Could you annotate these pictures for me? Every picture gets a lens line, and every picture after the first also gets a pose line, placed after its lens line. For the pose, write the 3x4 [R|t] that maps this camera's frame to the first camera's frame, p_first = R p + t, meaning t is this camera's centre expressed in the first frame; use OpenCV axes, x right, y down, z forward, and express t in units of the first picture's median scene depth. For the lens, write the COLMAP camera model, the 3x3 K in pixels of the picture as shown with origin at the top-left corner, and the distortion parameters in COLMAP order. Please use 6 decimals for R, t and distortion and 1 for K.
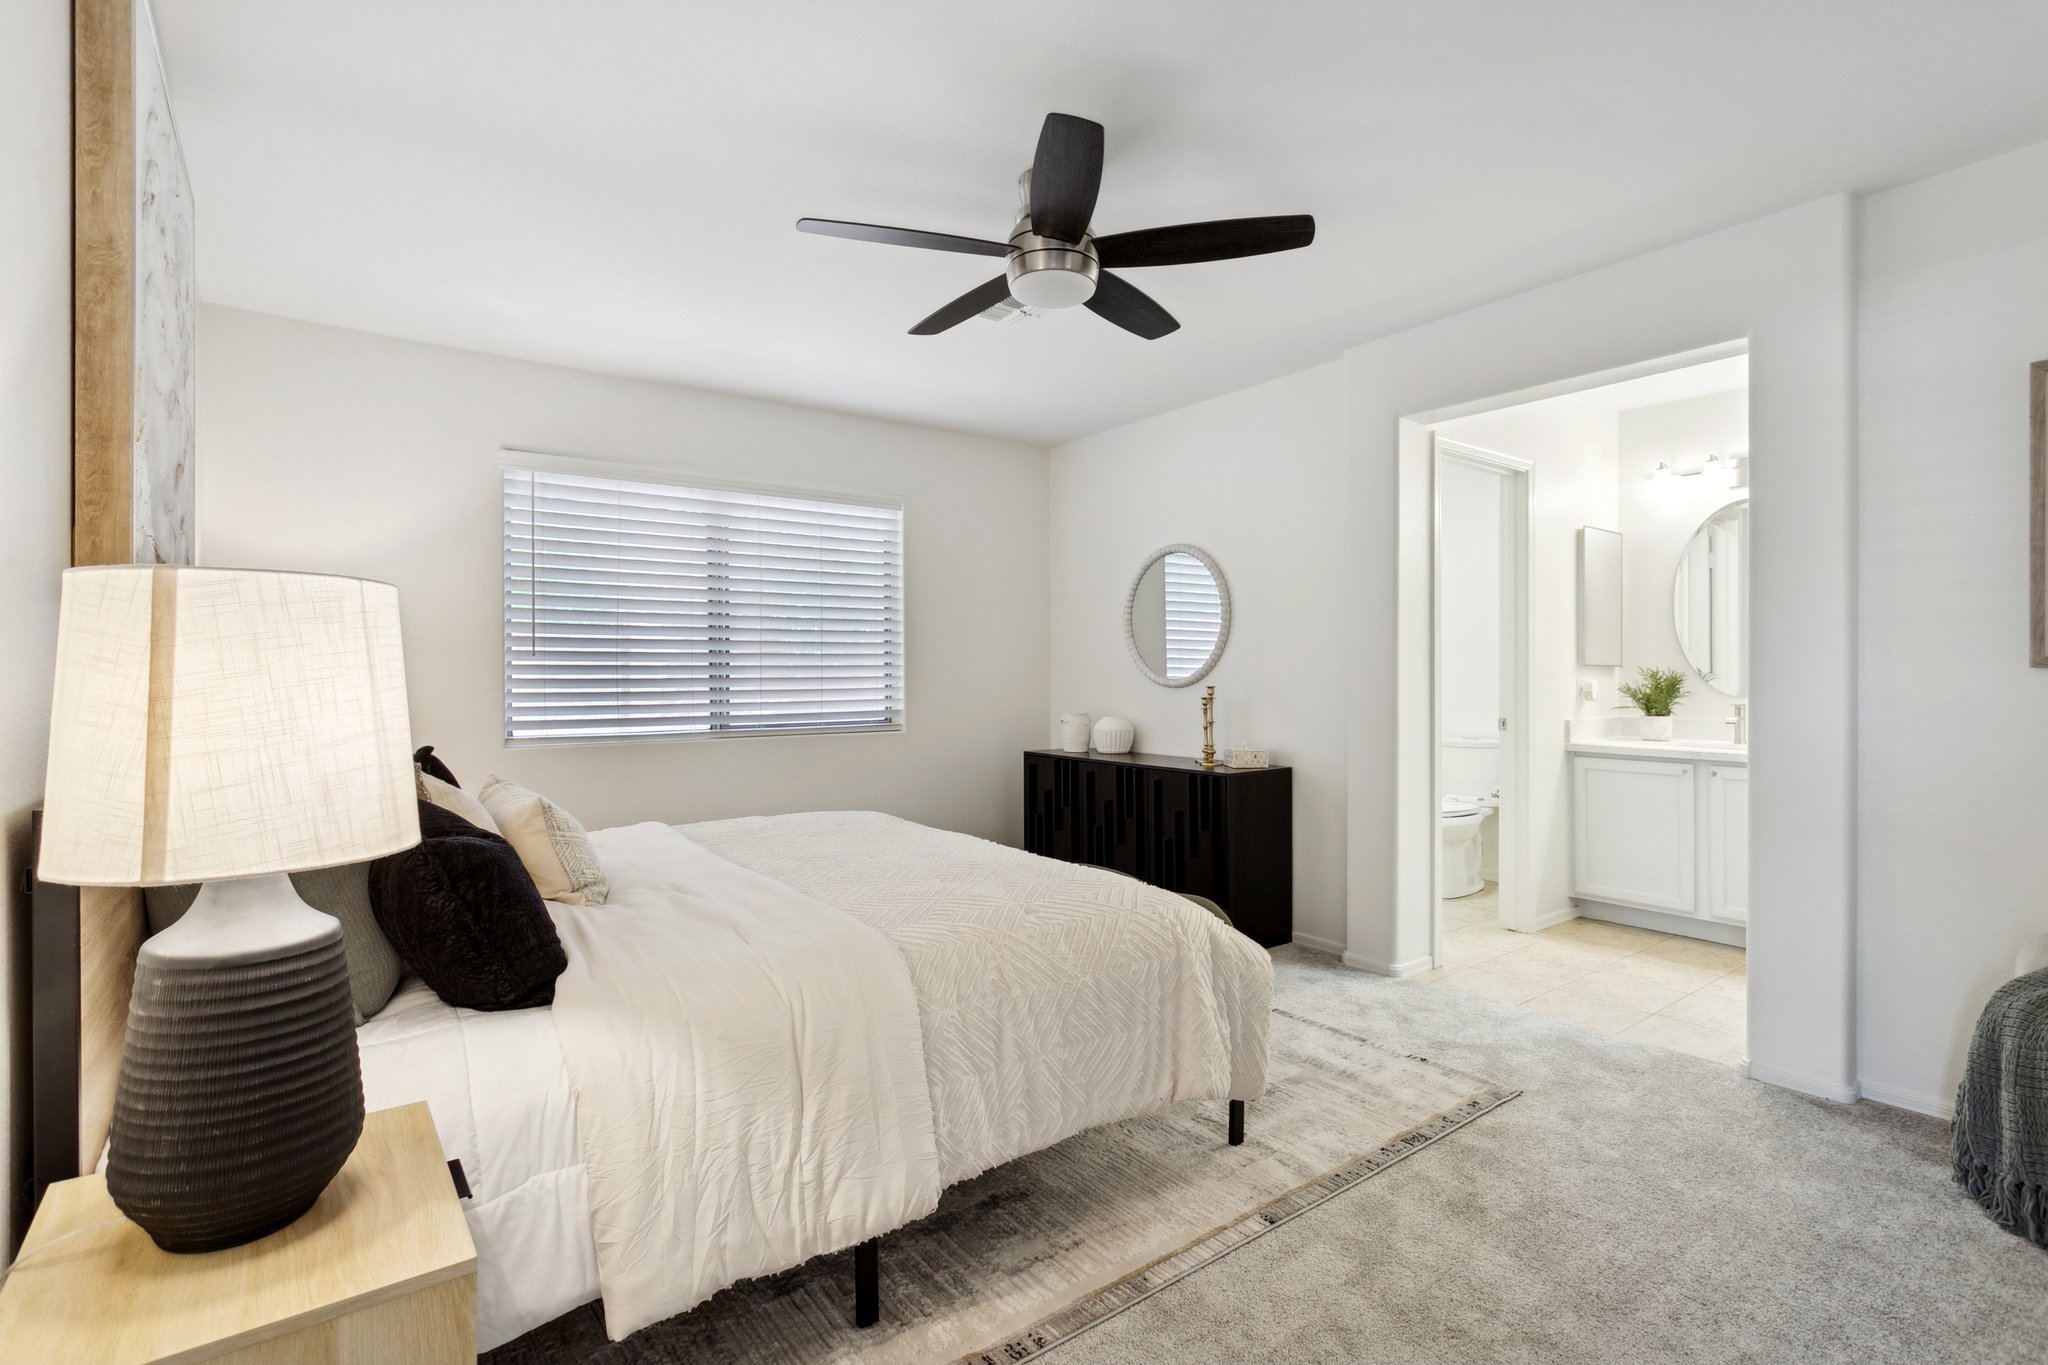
lens RADIAL K [[960.2, 0, 1035.9], [0, 960.2, 688.8], [0, 0, 1]] dist [0.001915, 0.000459]
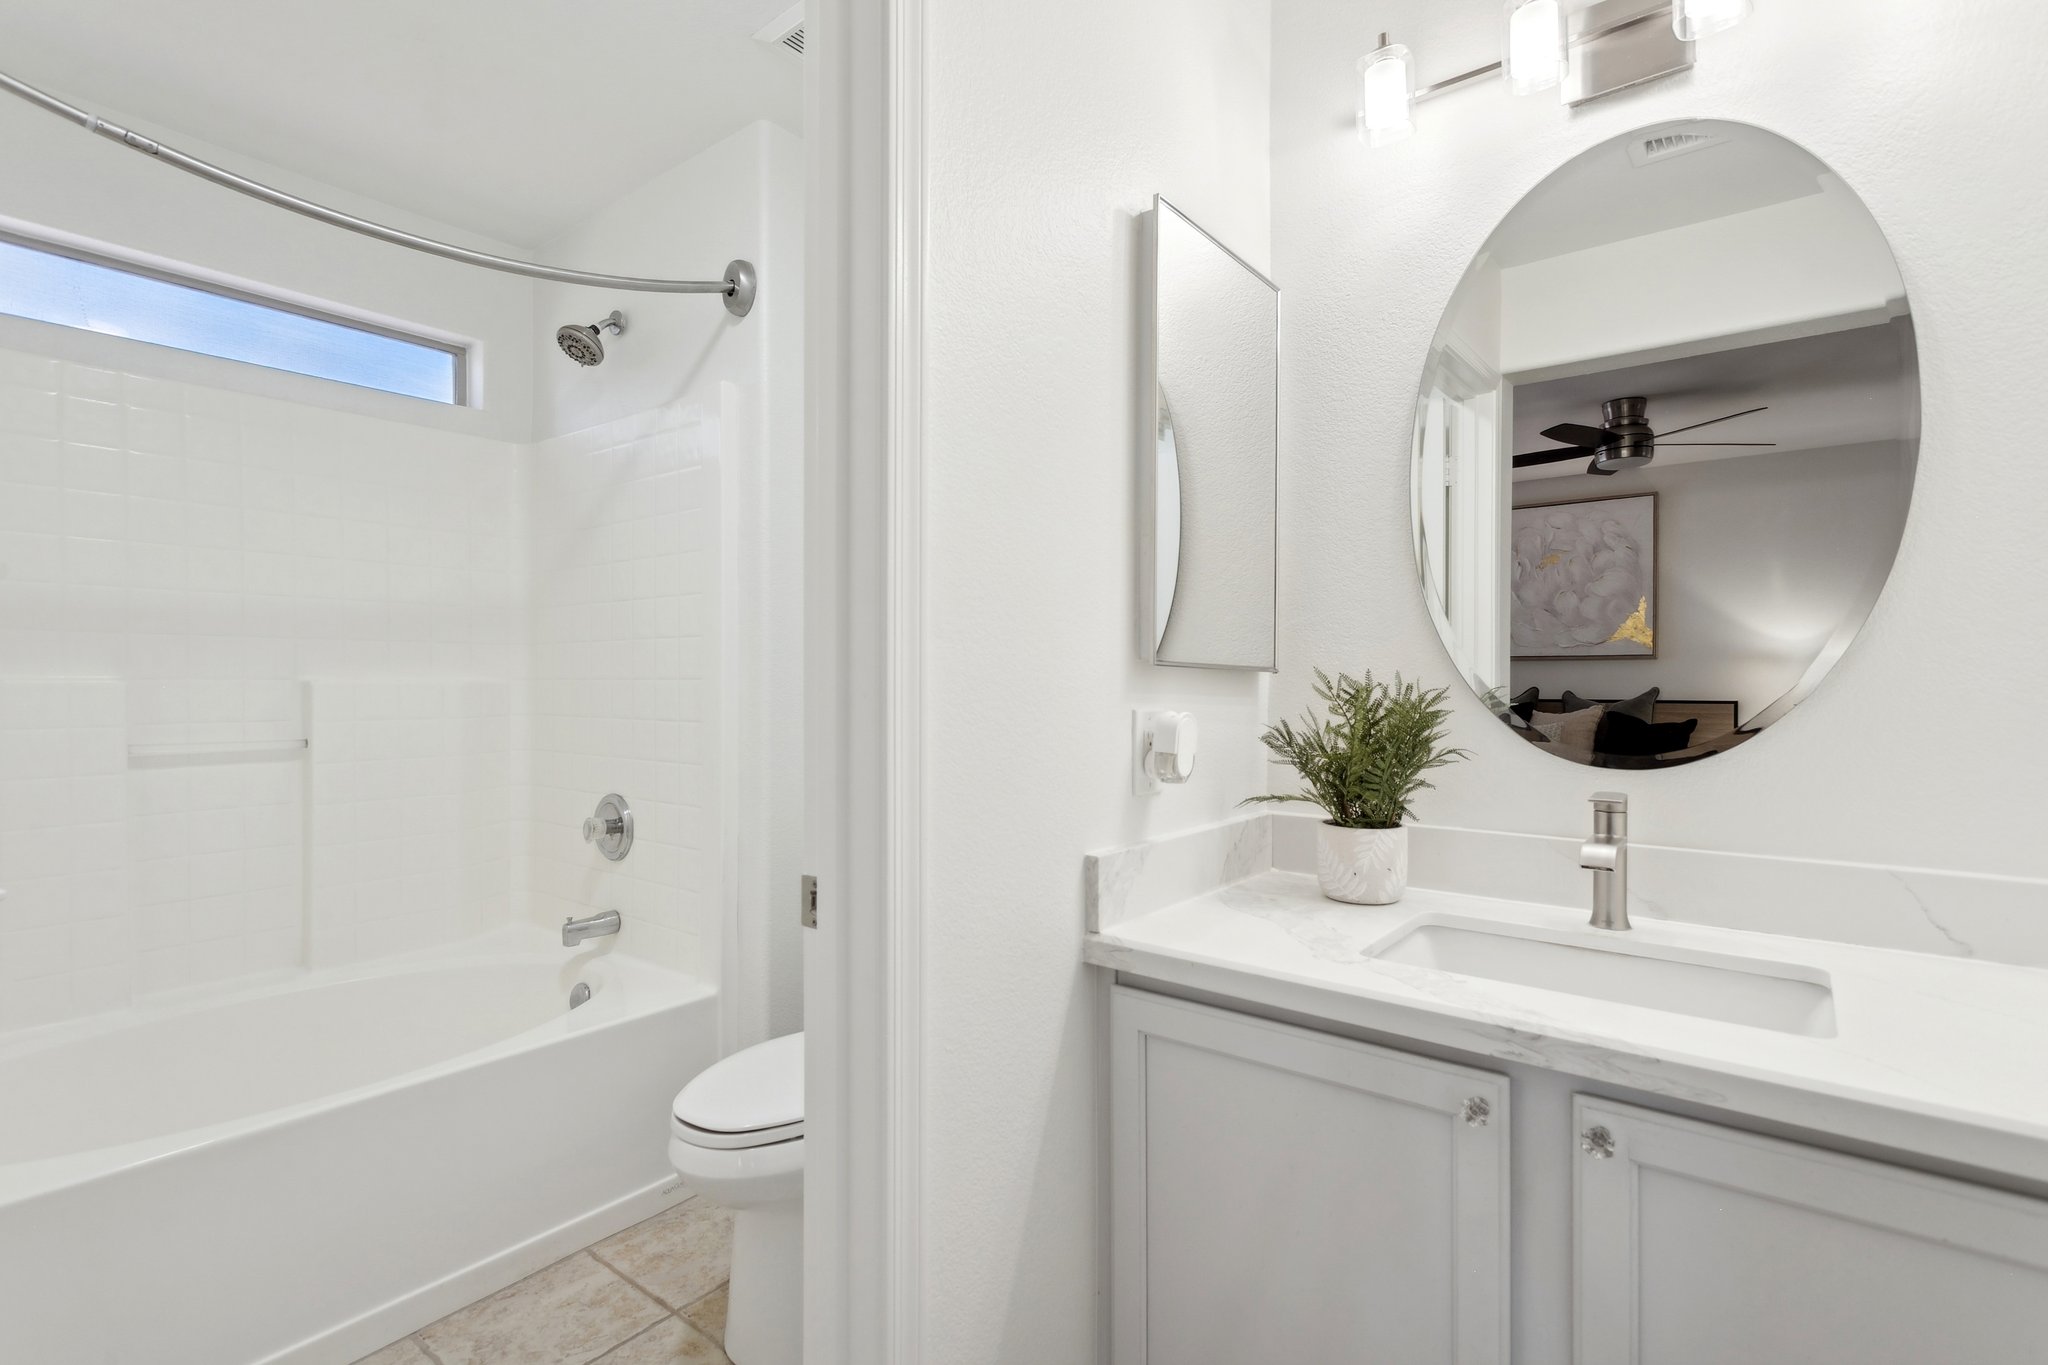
lens RADIAL K [[960.2, 0, 1035.9], [0, 960.2, 688.8], [0, 0, 1]] dist [0.001915, 0.000459]
pose [[0.966548, 0.004959, 0.256437, 0.457499], [-0.003681, 0.999978, -0.005462, -0.015034], [-0.256458, 0.004335, 0.966546, 0.718625]]
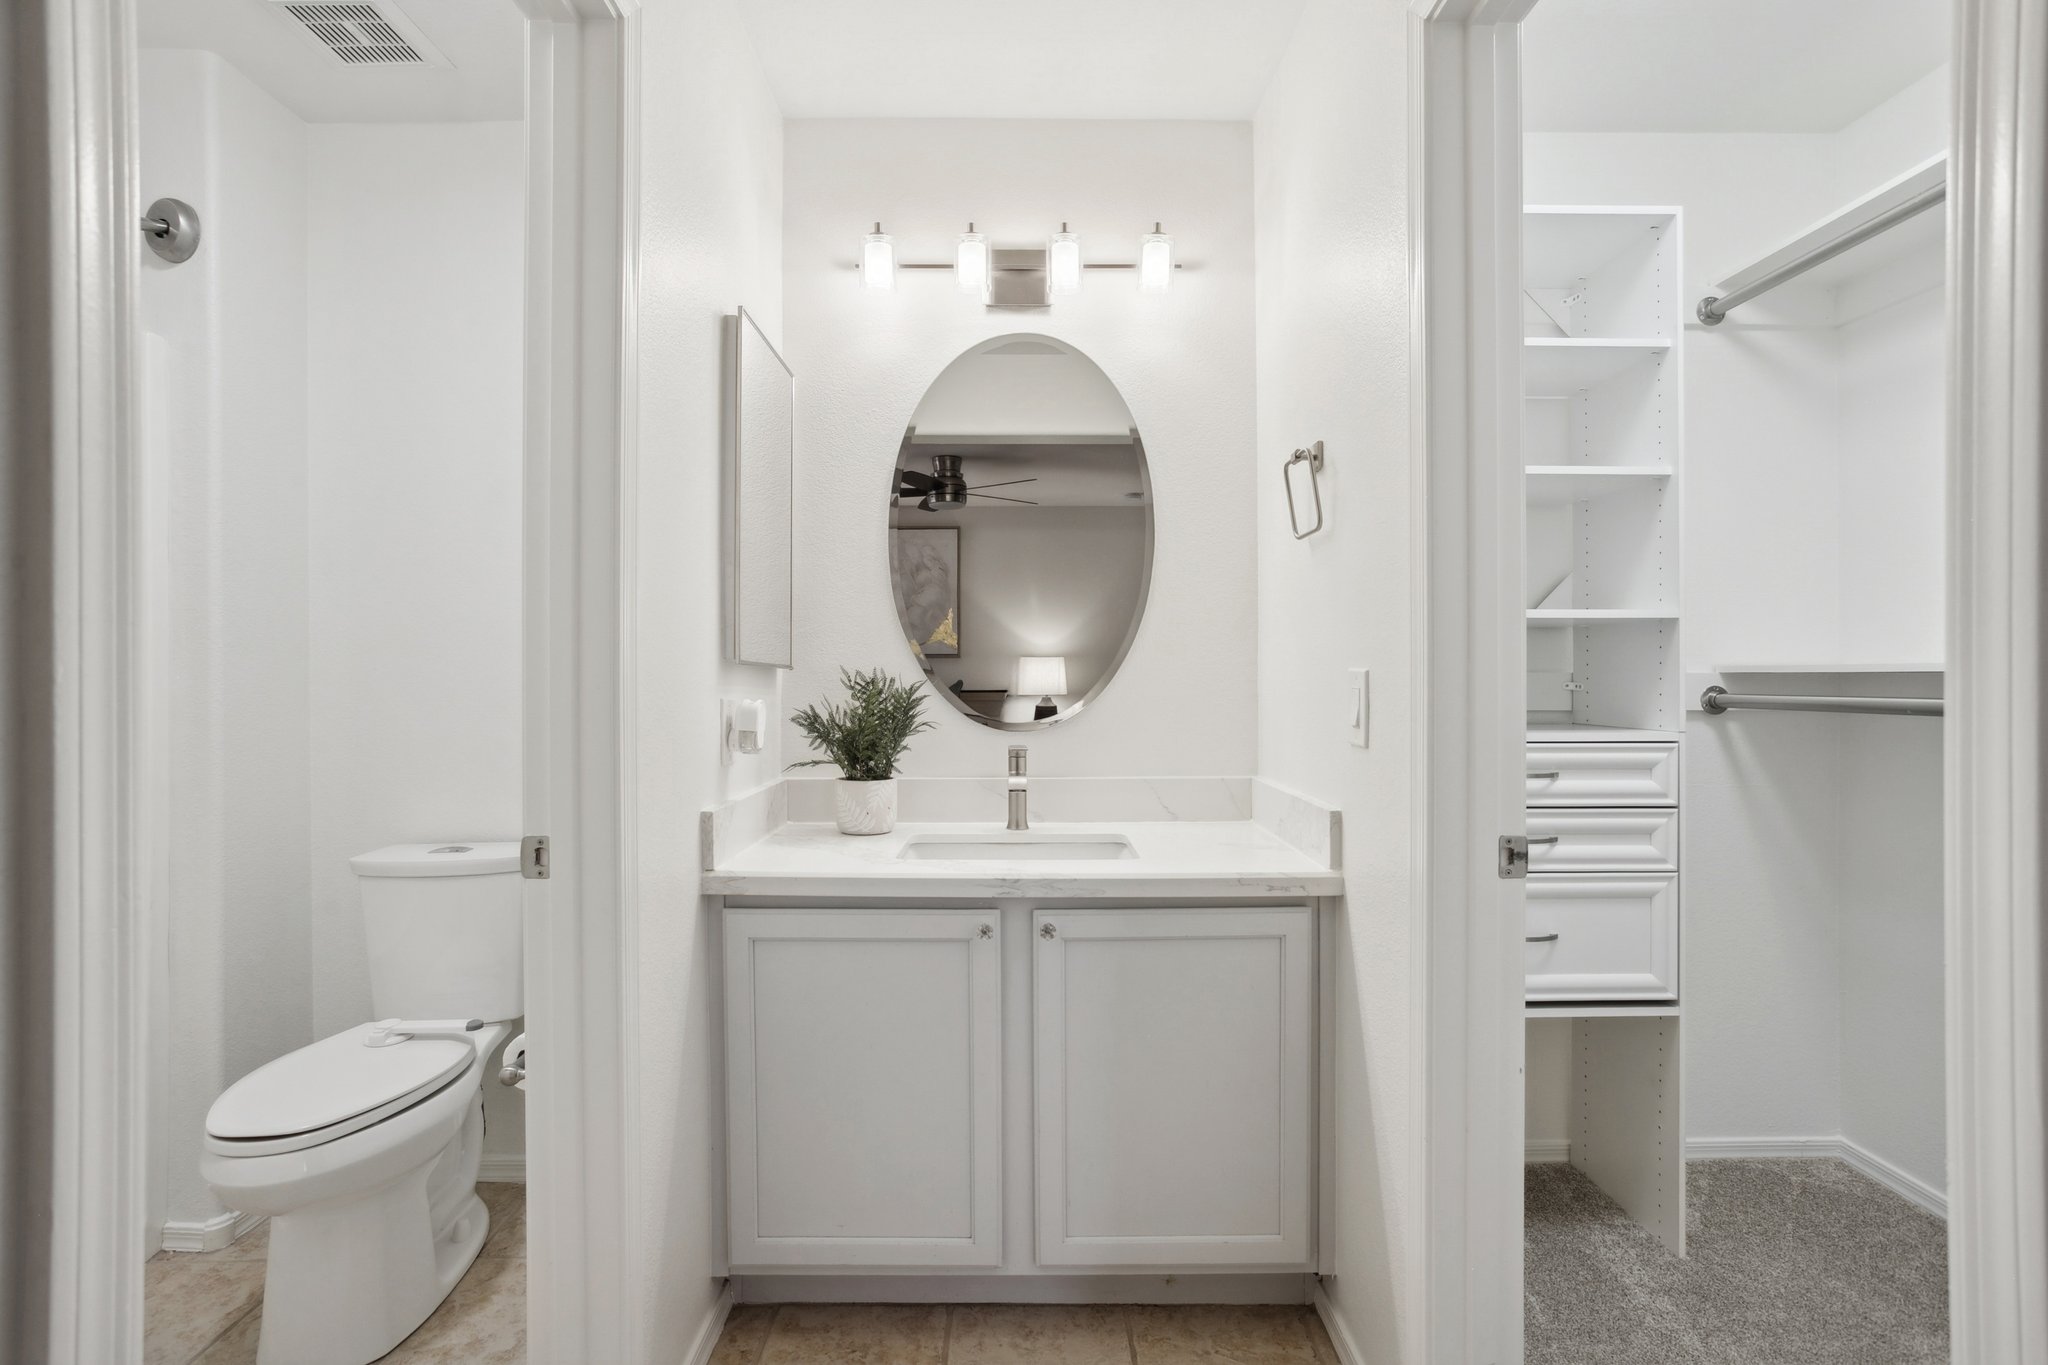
lens RADIAL K [[986.8, 0, 1027.6], [0, 986.8, 675.7], [0, 0, 1]] dist [-0.028845, 0.000222]
pose [[0.590506, 0.005764, 0.807012, 0.317231], [0.005595, 0.999921, -0.011236, -0.014326], [-0.807014, 0.011150, 0.590427, 0.668015]]
